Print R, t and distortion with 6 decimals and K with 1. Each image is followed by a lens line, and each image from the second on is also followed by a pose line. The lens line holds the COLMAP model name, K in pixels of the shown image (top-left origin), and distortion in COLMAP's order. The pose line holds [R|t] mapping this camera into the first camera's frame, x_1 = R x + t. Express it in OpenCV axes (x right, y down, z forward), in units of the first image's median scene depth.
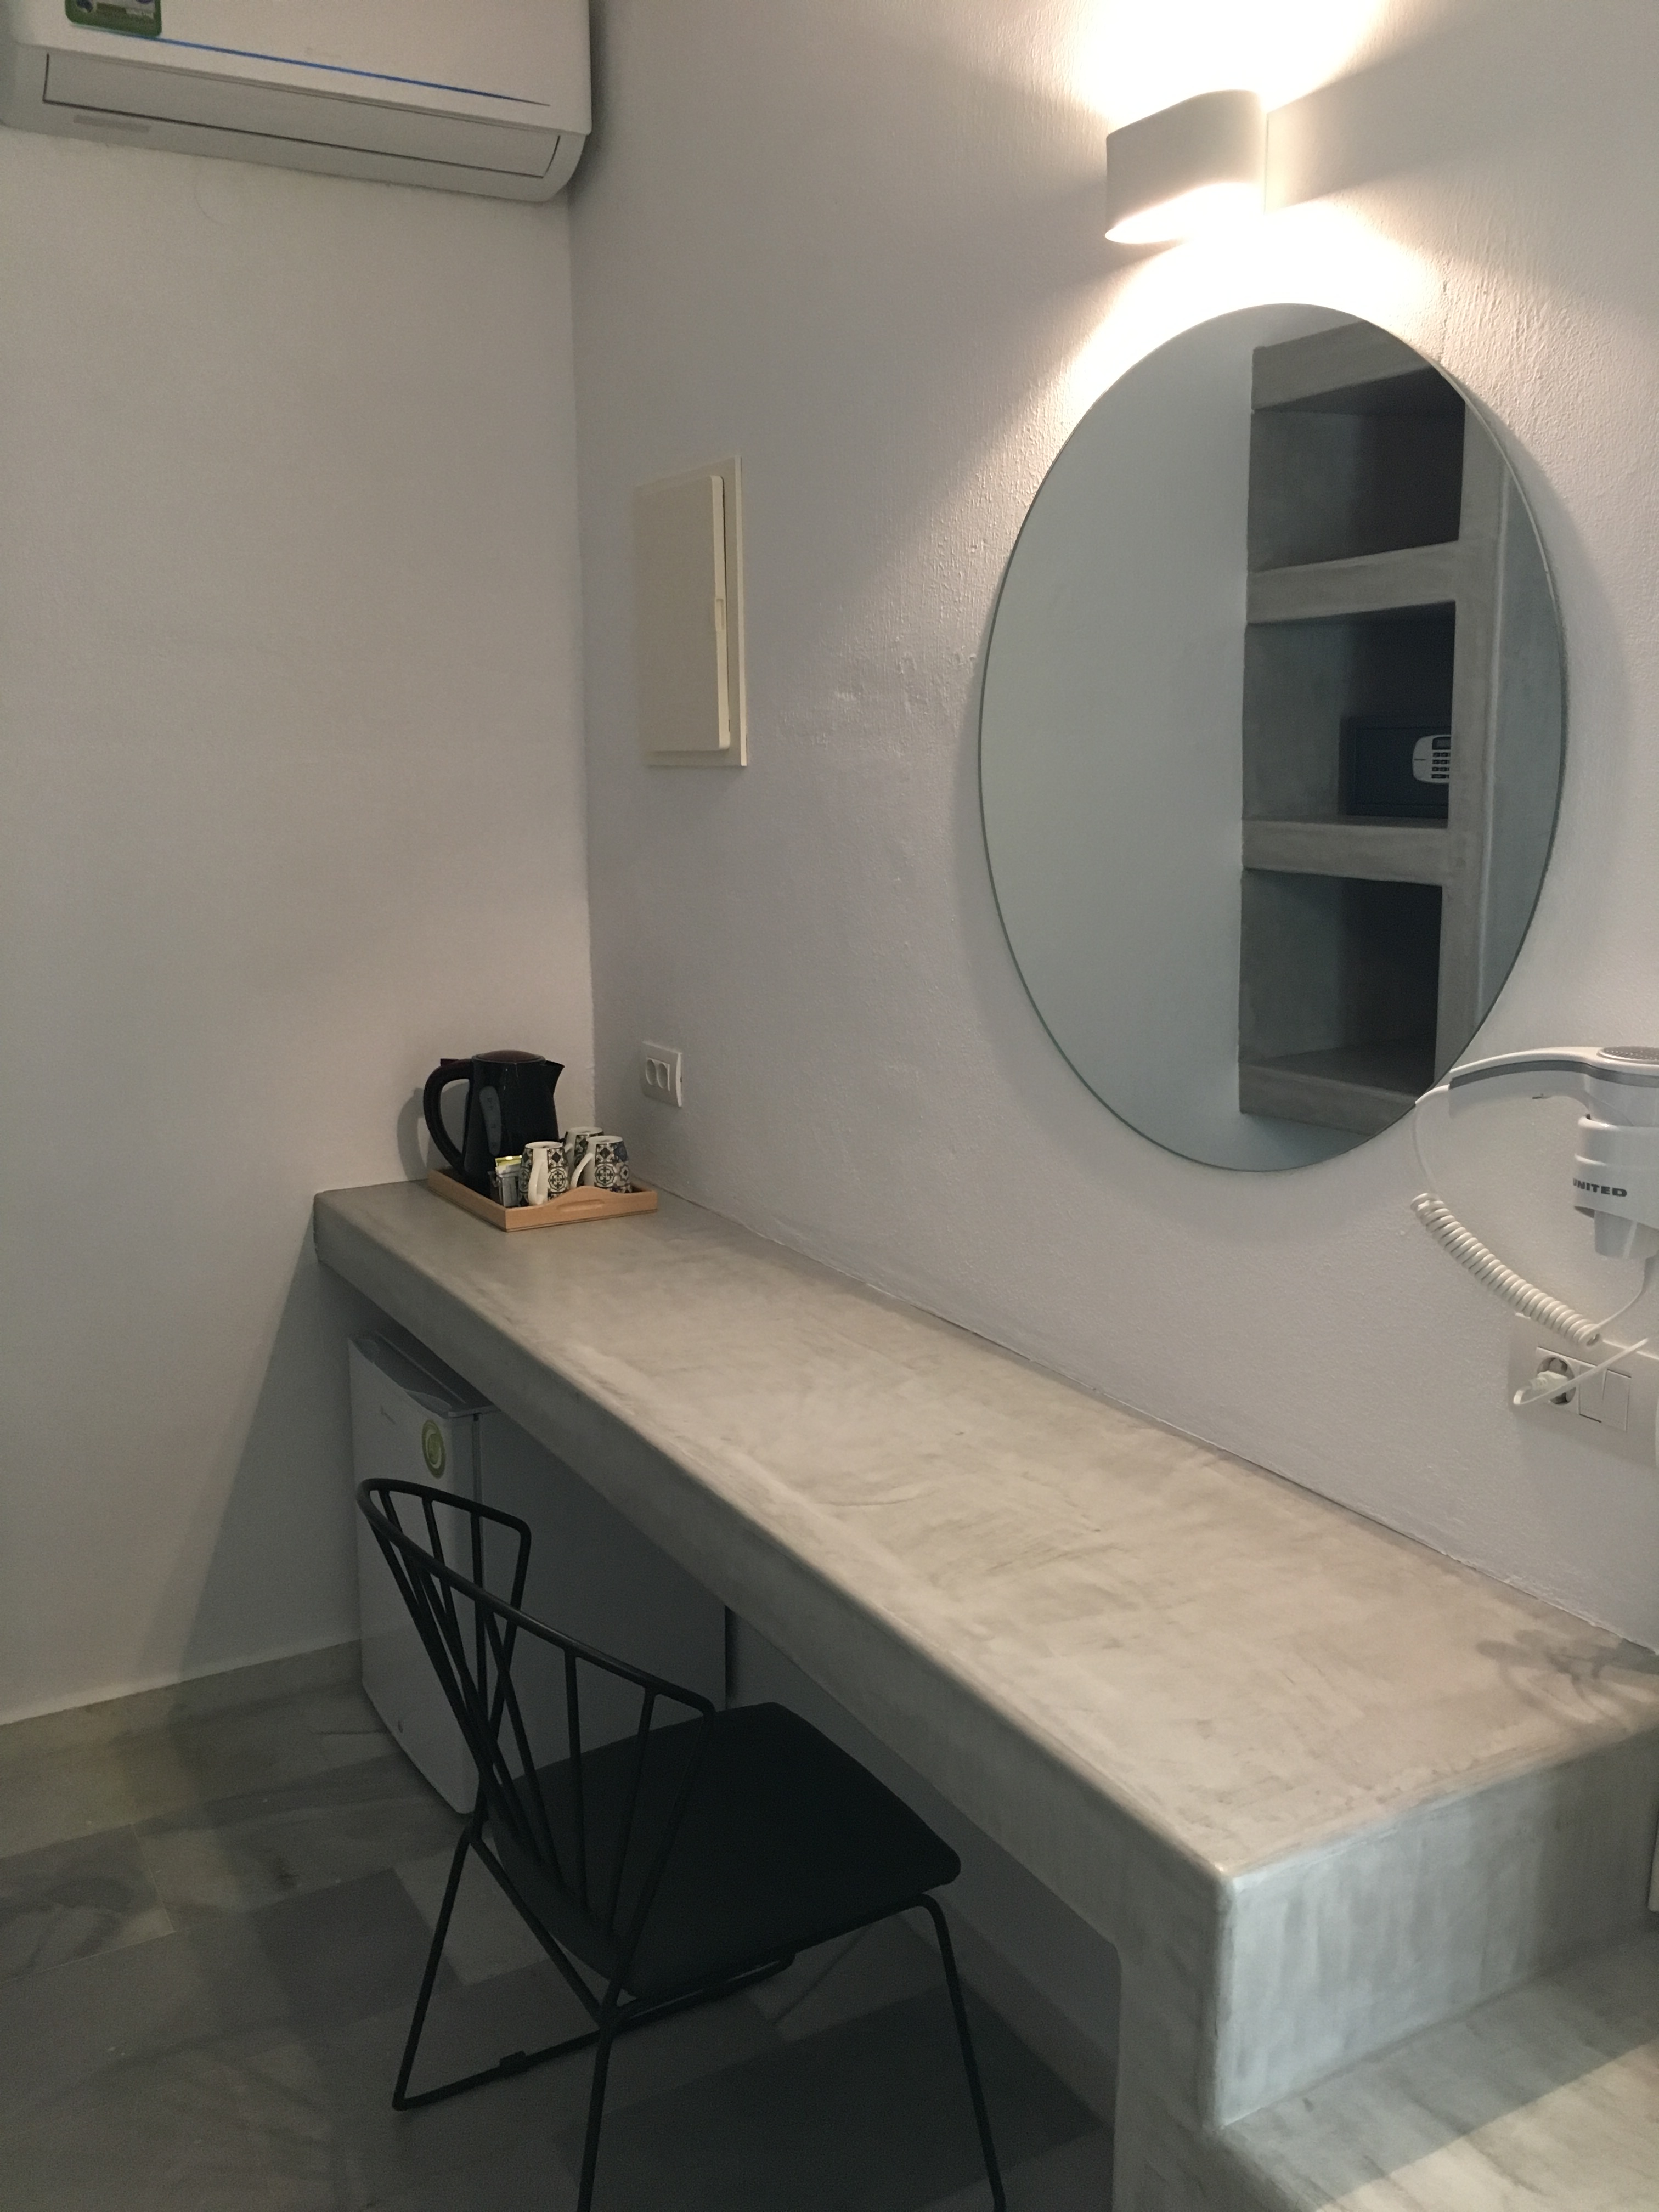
lens RADIAL K [[1883.5, 0, 826.2], [0, 1883.5, 1104.8], [0, 0, 1]] dist [0.067871, -0.079904]
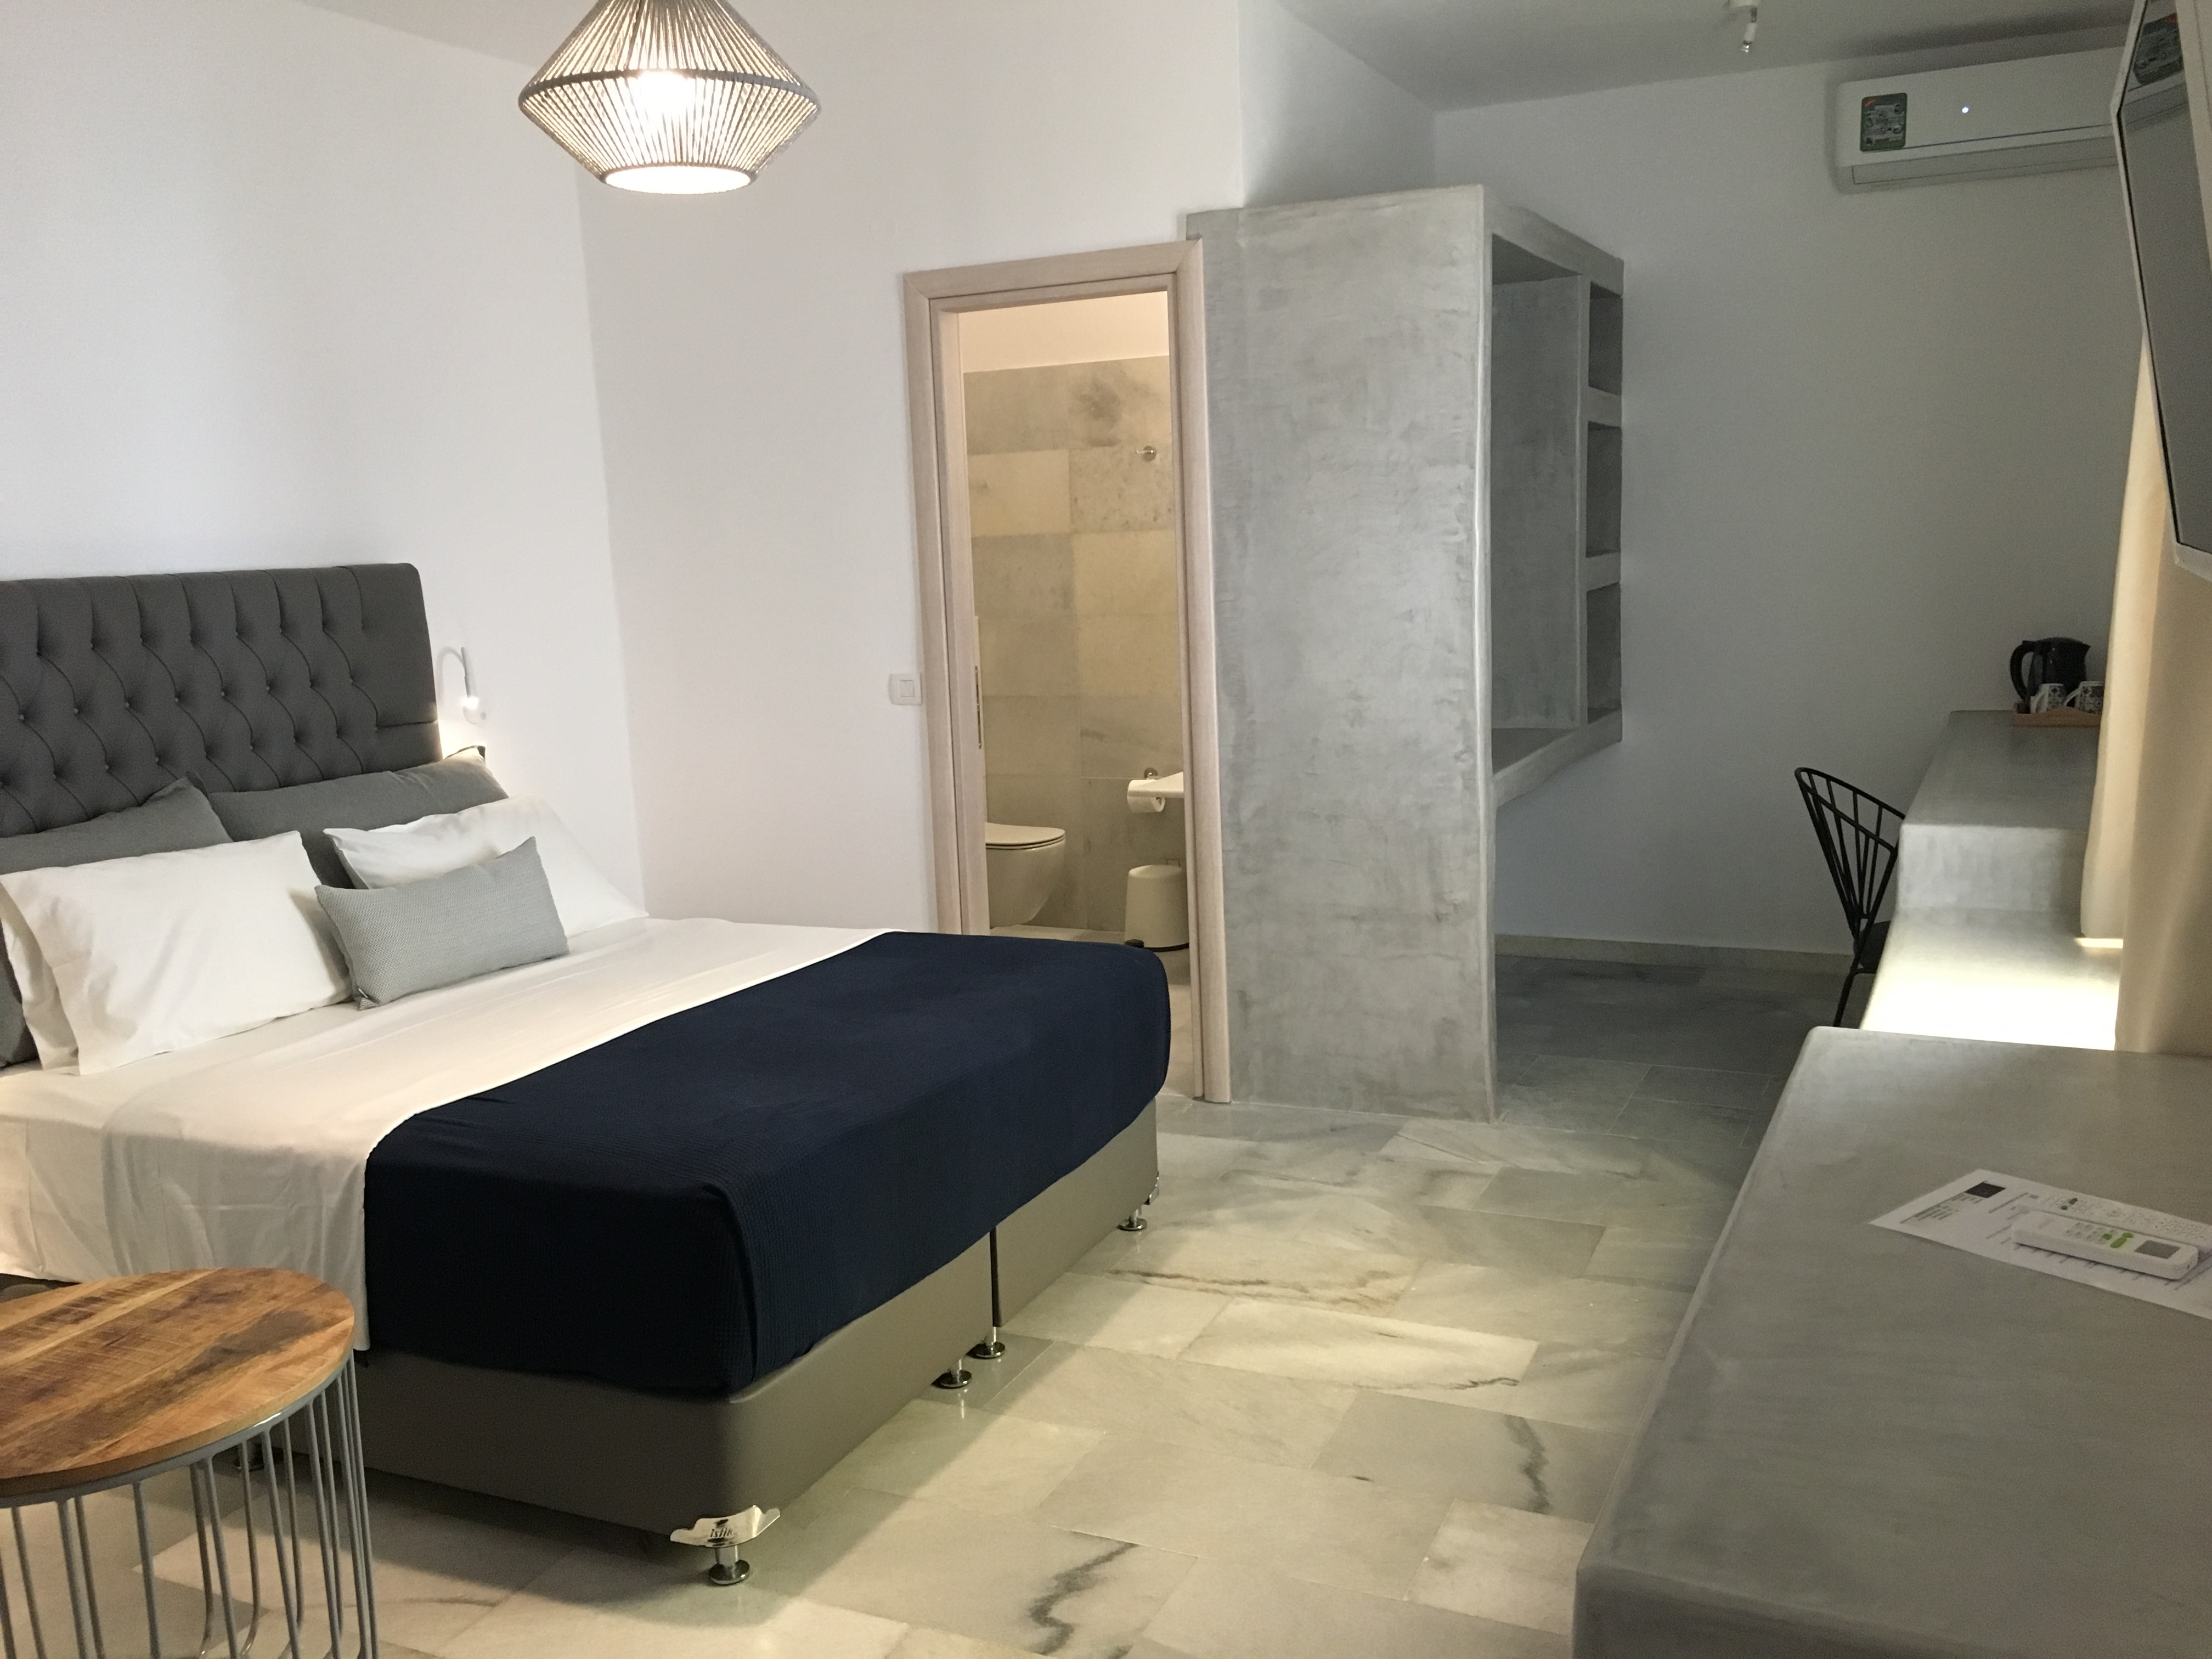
lens RADIAL K [[1883.5, 0, 1099.4], [0, 1883.5, 821.7], [0, 0, 1]] dist [0.067871, -0.079904]
pose [[0.581546, 0.095296, -0.807913, 1.266275], [-0.091205, 0.994492, 0.051653, 0.220210], [0.808385, 0.043647, 0.587034, -1.257775]]
